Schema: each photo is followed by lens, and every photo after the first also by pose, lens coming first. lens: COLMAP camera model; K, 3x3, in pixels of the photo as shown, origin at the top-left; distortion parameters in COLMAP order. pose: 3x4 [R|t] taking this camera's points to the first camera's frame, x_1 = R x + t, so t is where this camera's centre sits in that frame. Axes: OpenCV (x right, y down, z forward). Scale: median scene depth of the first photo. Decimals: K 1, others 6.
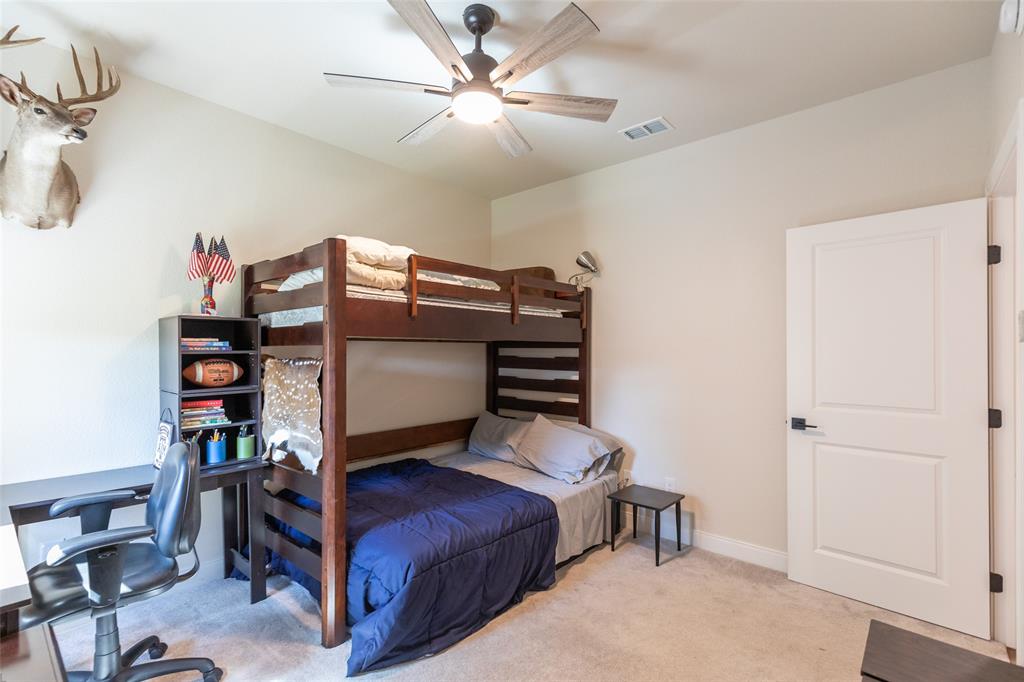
lens RADIAL K [[473.8, 0, 508.6], [0, 473.8, 346.2], [0, 0, 1]] dist [0.001943, 0.000110]
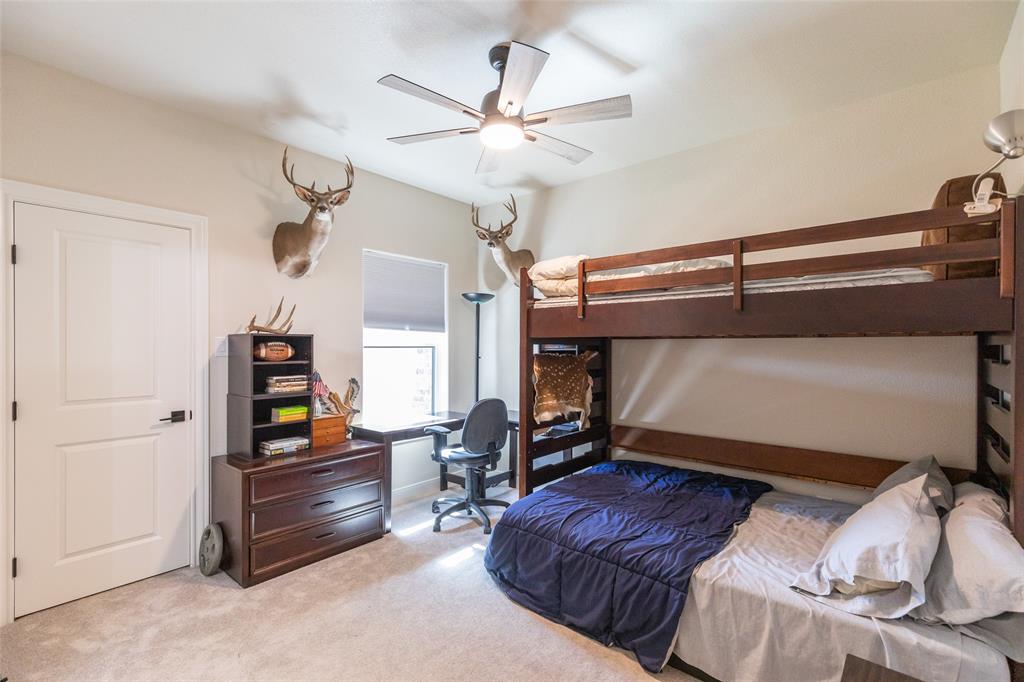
lens RADIAL K [[451.8, 0, 511.2], [0, 451.8, 351.4], [0, 0, 1]] dist [0.000898, 0.000135]
pose [[0.006705, 0.002306, -0.999975, 0.842691], [0.001436, 0.999996, 0.002315, 0.013076], [0.999976, -0.001451, 0.006702, 0.840301]]
